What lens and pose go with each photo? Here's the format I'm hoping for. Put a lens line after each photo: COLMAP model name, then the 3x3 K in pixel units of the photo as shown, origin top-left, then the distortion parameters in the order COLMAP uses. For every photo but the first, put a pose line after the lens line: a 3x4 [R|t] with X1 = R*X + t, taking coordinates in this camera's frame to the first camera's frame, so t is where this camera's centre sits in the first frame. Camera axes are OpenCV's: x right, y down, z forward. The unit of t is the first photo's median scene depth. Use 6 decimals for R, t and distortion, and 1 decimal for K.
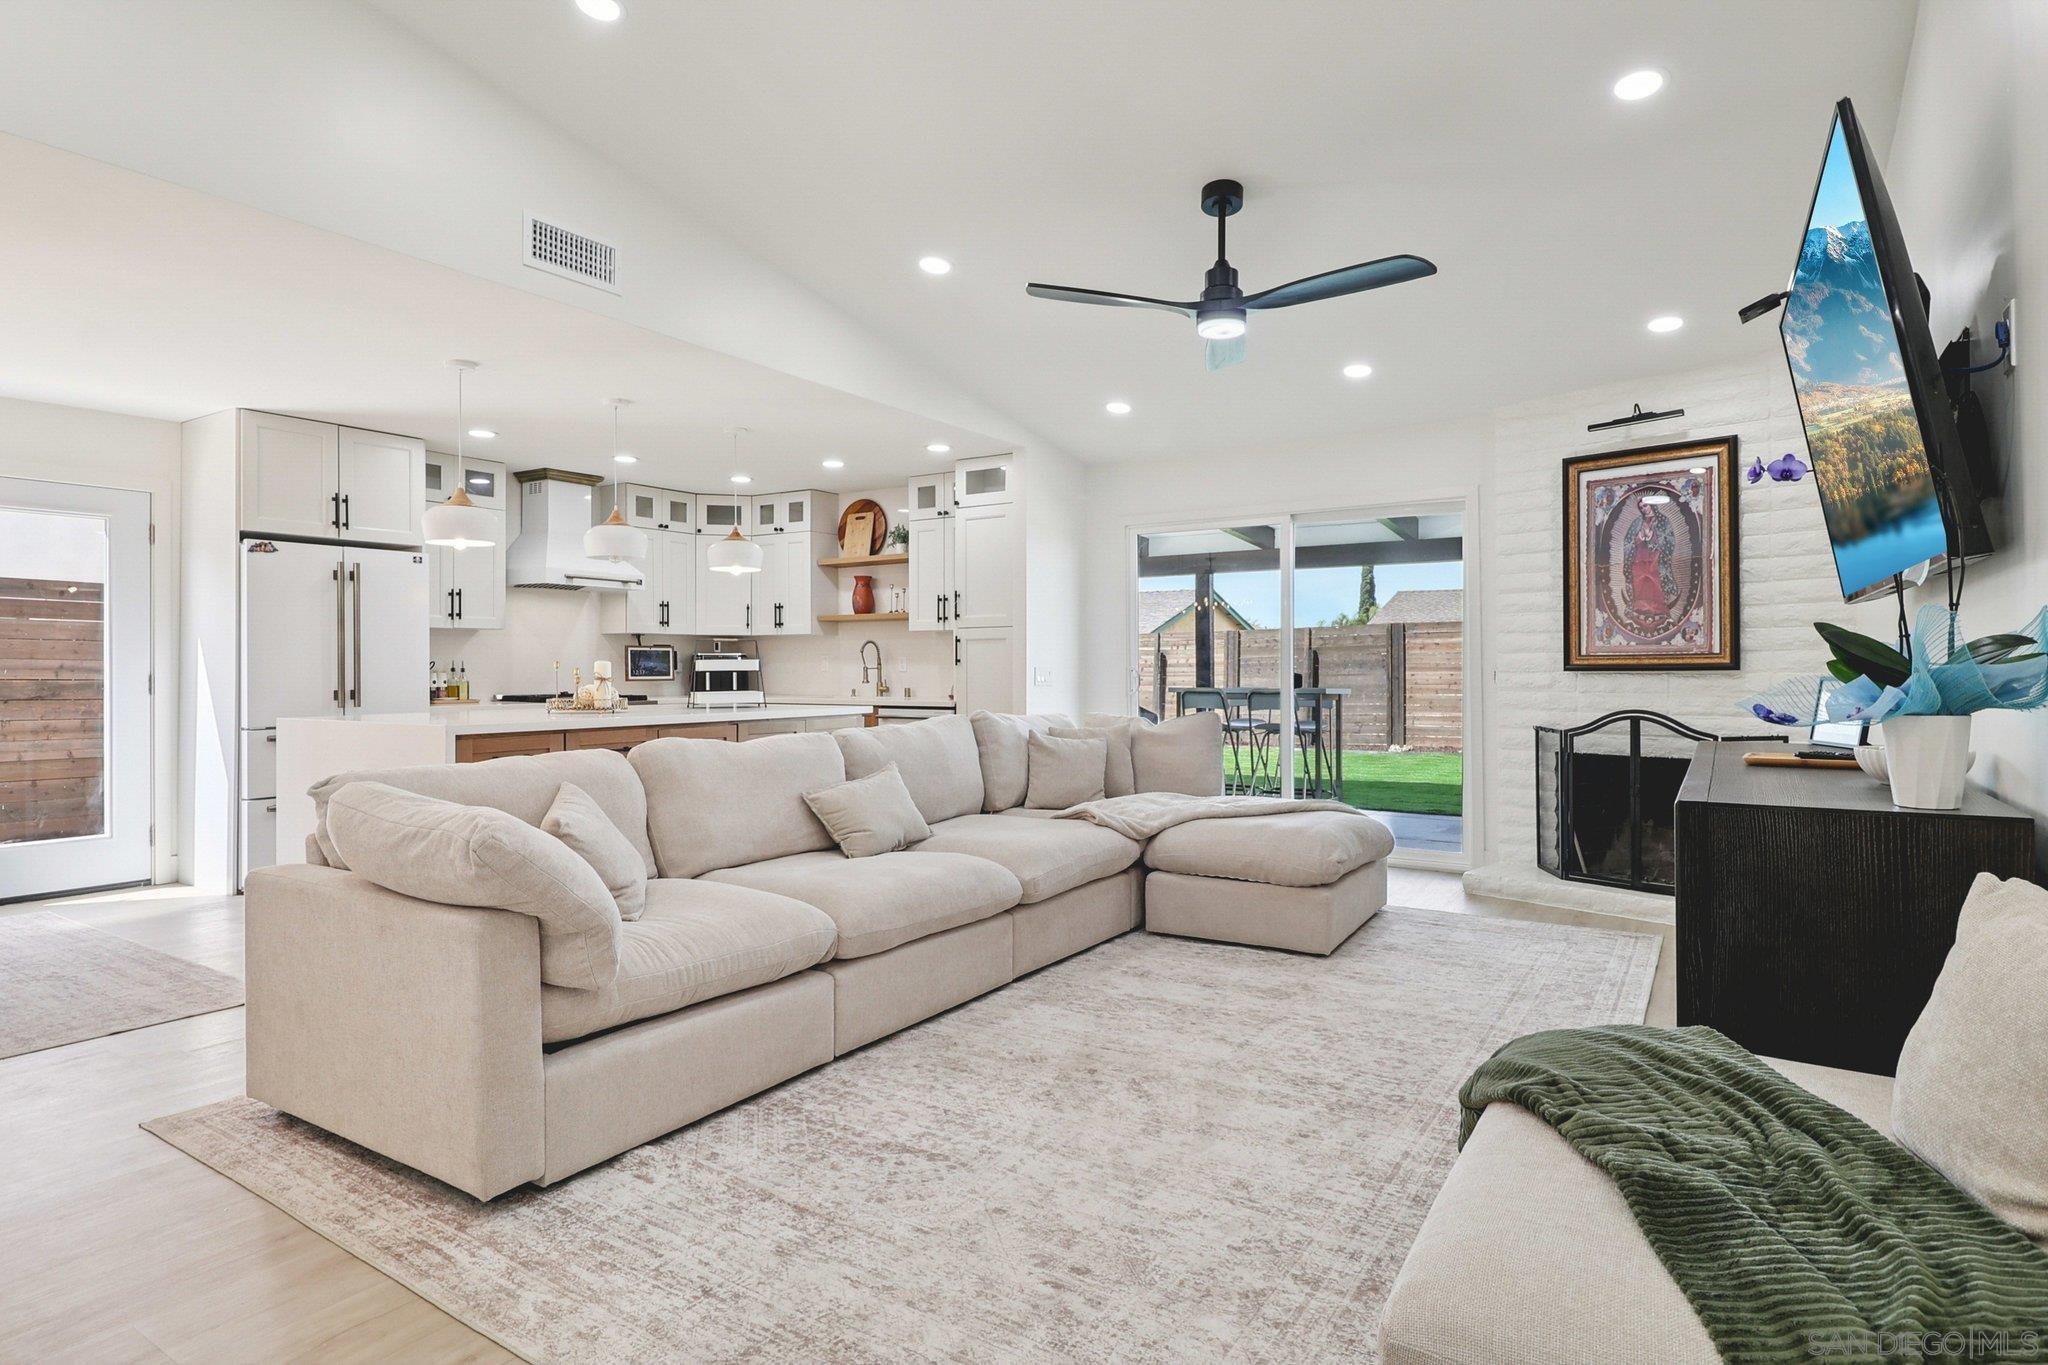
lens RADIAL K [[1082.1, 0, 1026.8], [0, 1082.1, 657.0], [0, 0, 1]] dist [0.001894, -0.014093]
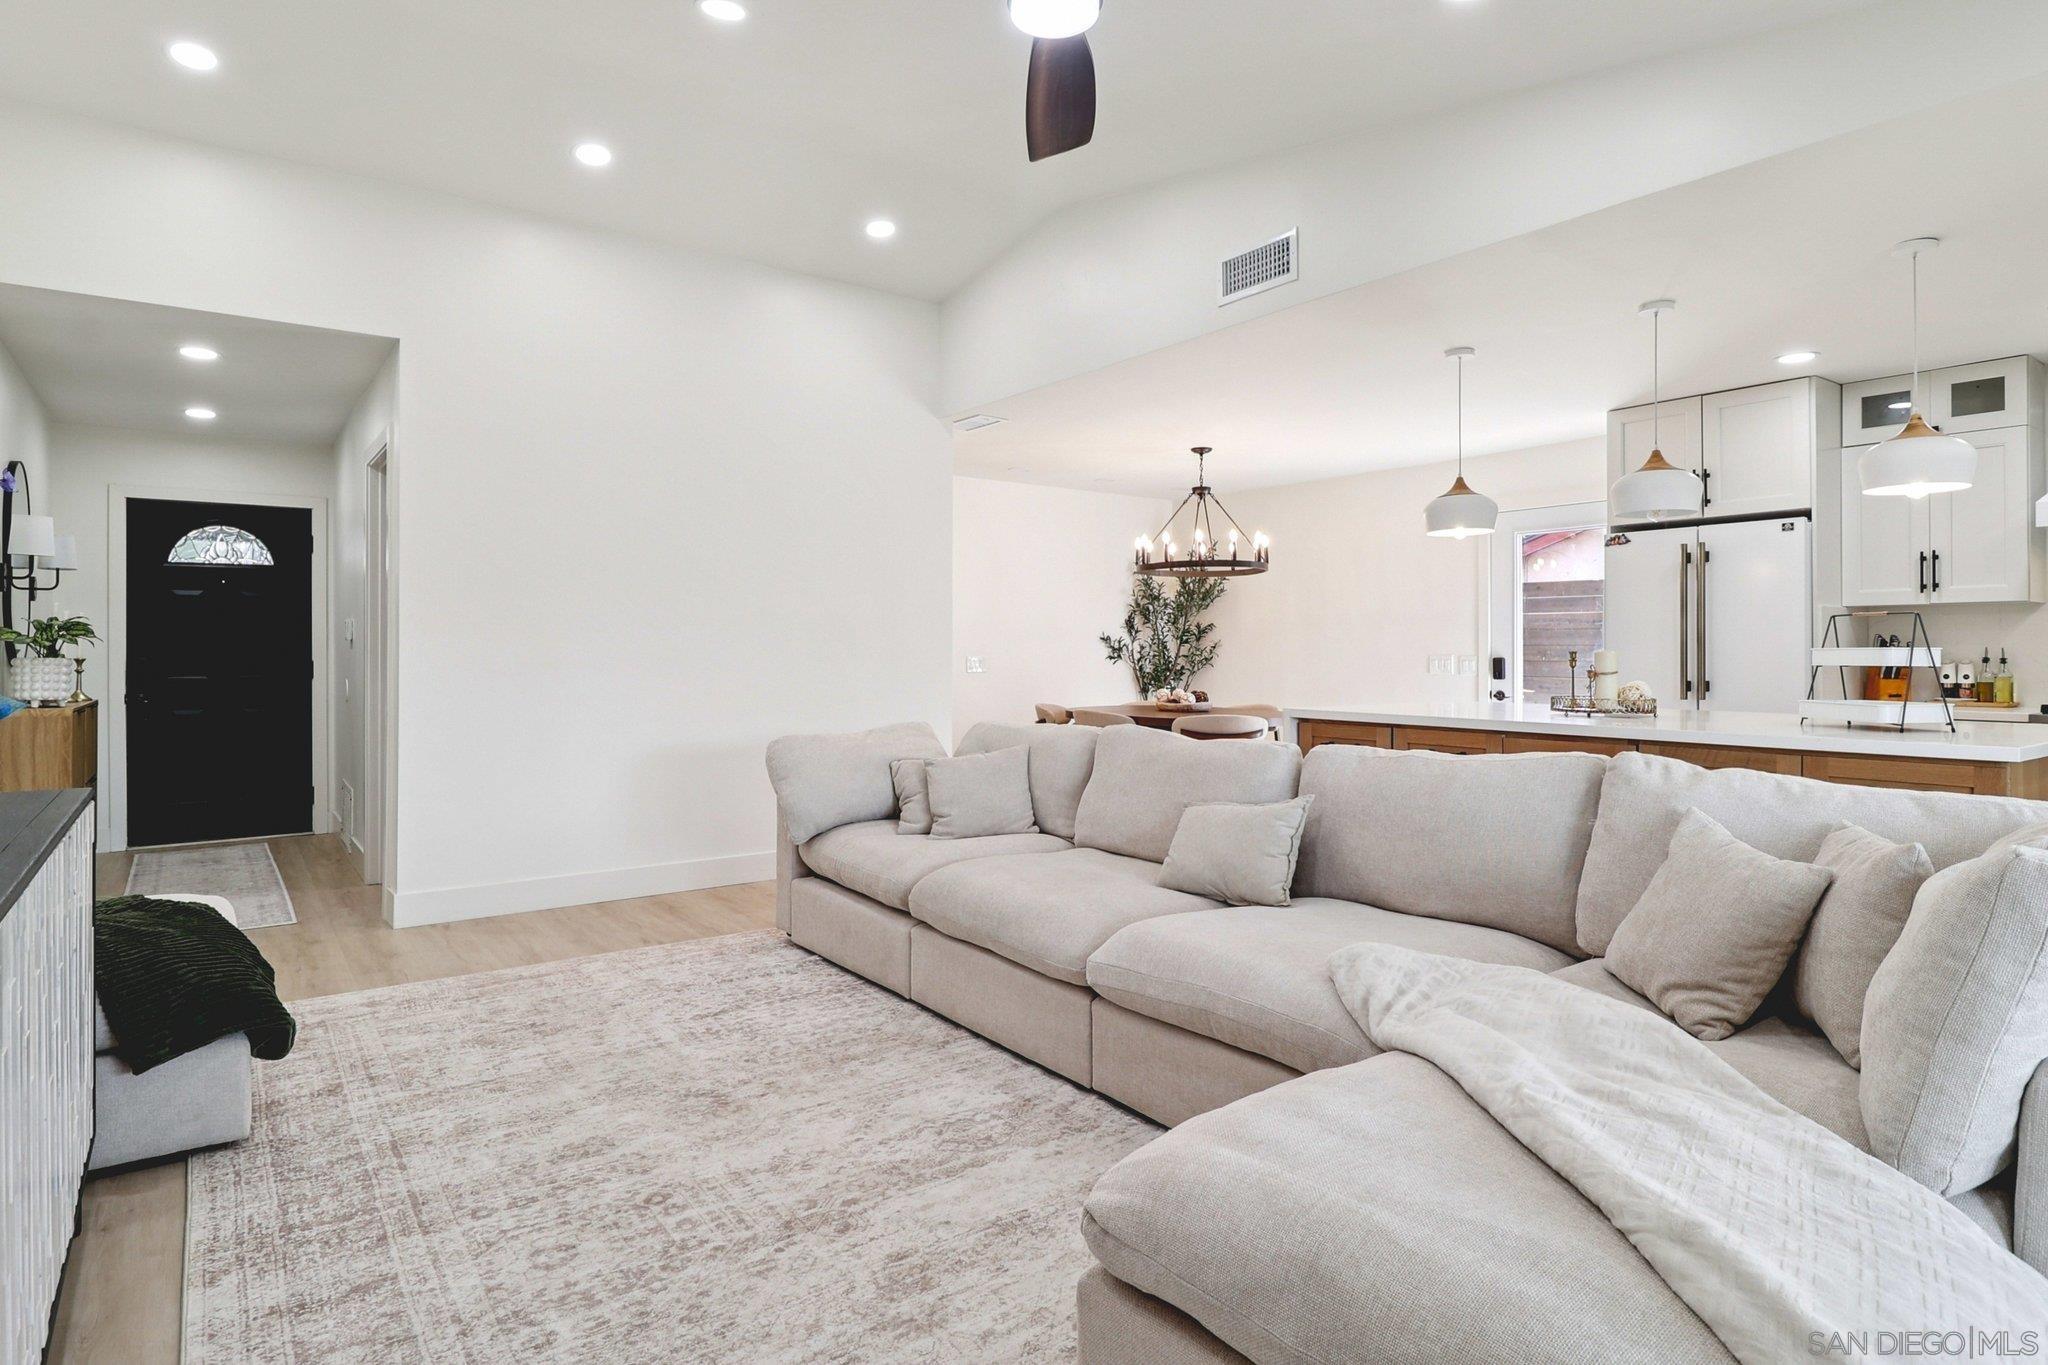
lens RADIAL K [[1082.1, 0, 1026.8], [0, 1082.1, 657.0], [0, 0, 1]] dist [0.001894, -0.014093]
pose [[-0.337866, 0.008527, -0.941156, 0.442575], [0.008525, 0.999946, 0.005999, -0.000117], [0.941156, -0.005997, -0.337920, 0.773431]]
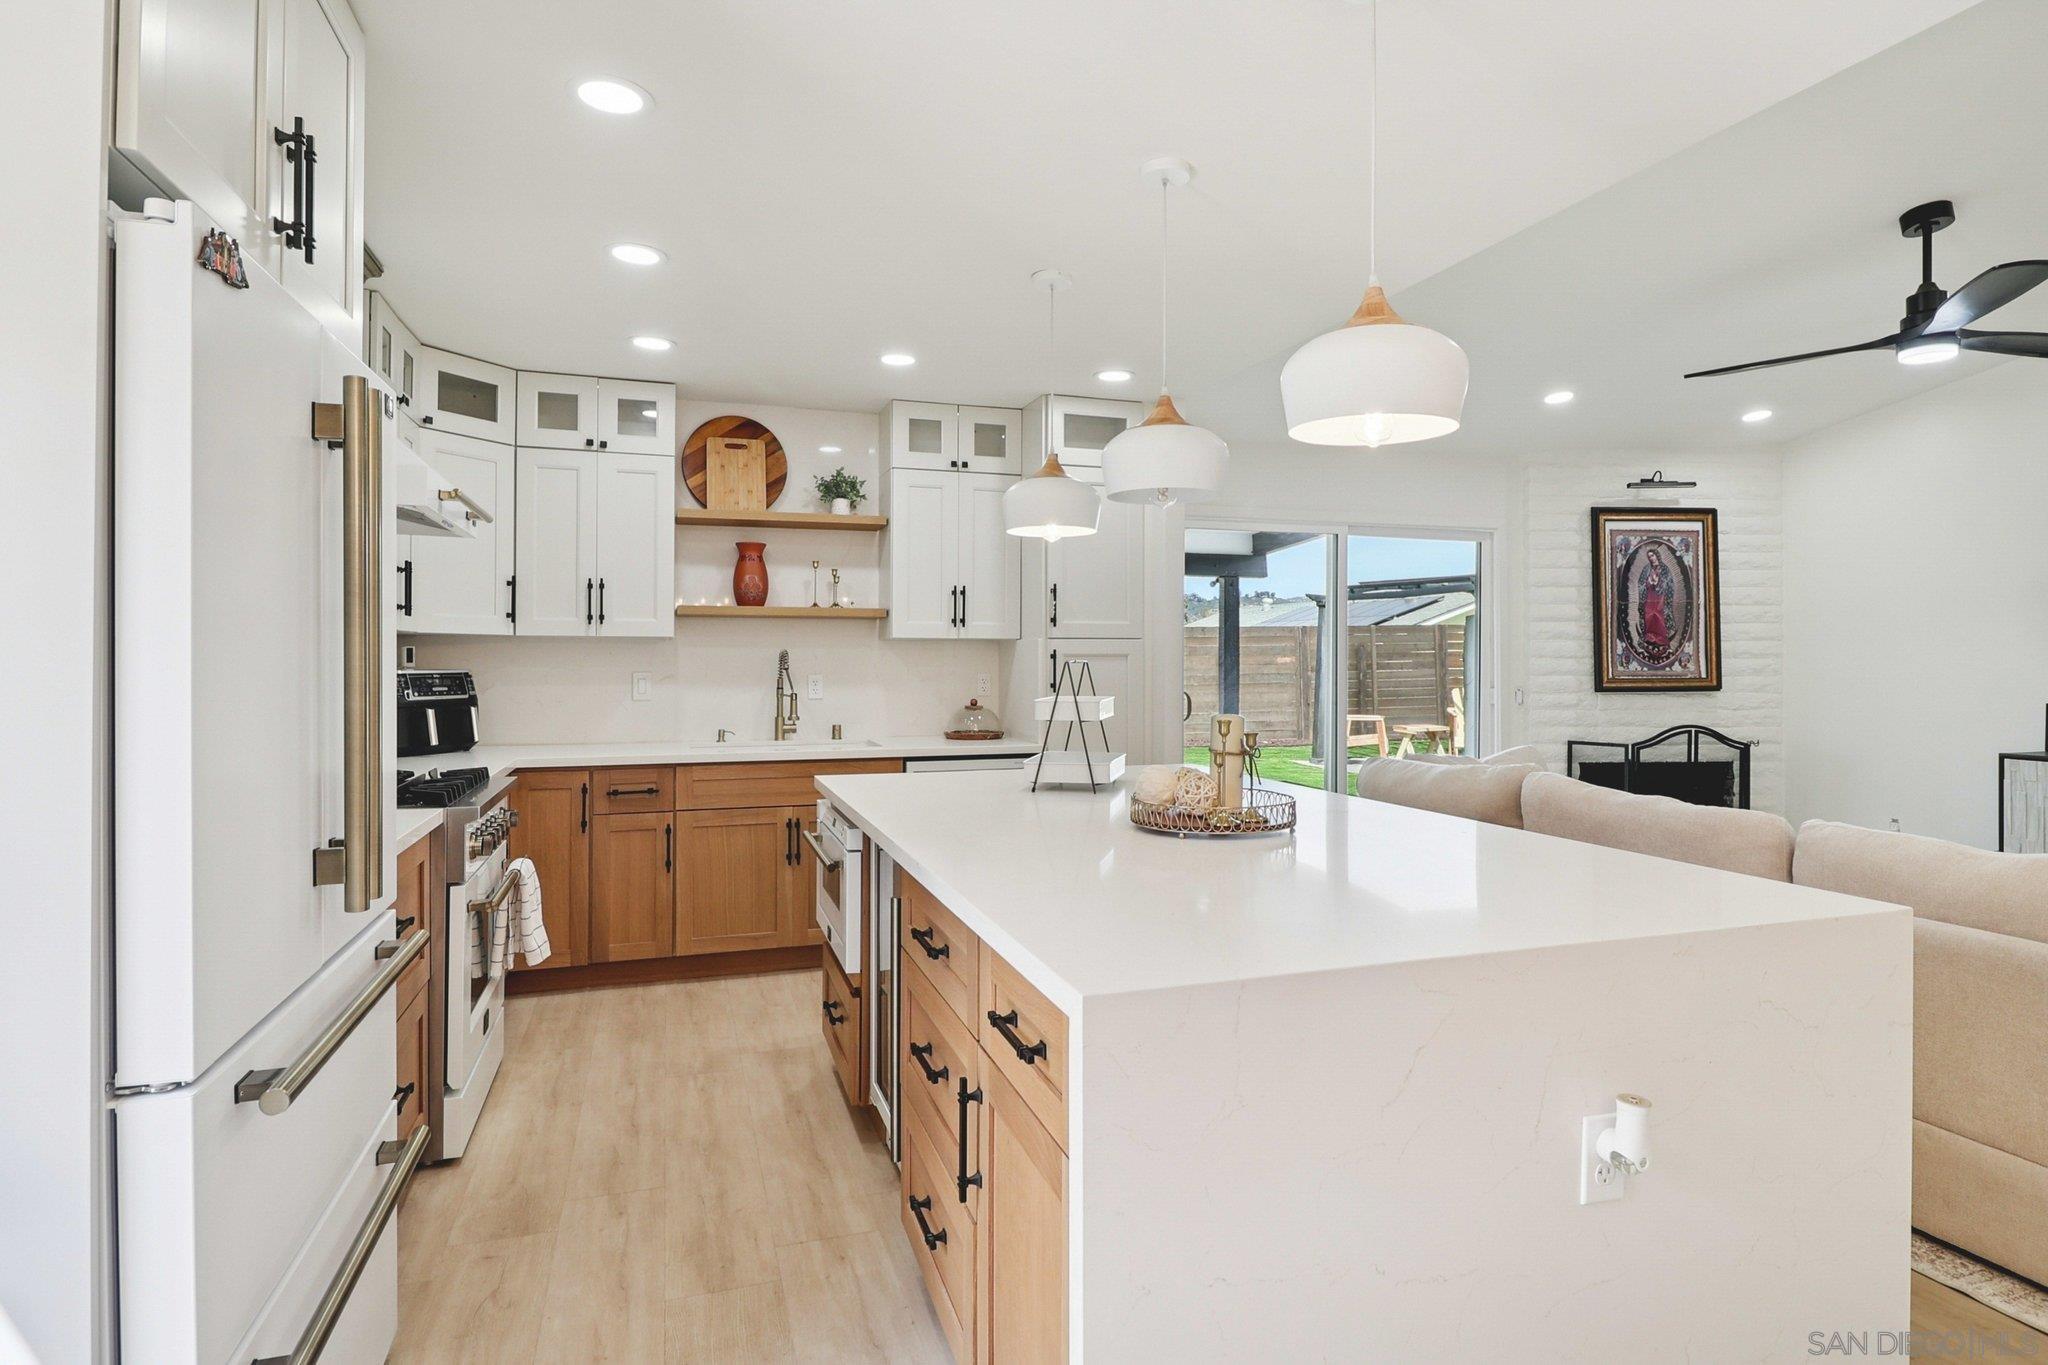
lens RADIAL K [[1082.1, 0, 1026.8], [0, 1082.1, 657.0], [0, 0, 1]] dist [0.001894, -0.014093]
pose [[0.637450, 0.004135, 0.770480, -0.733642], [-0.010644, 0.999937, 0.003439, -0.020465], [-0.770418, -0.010393, 0.637454, 0.692360]]
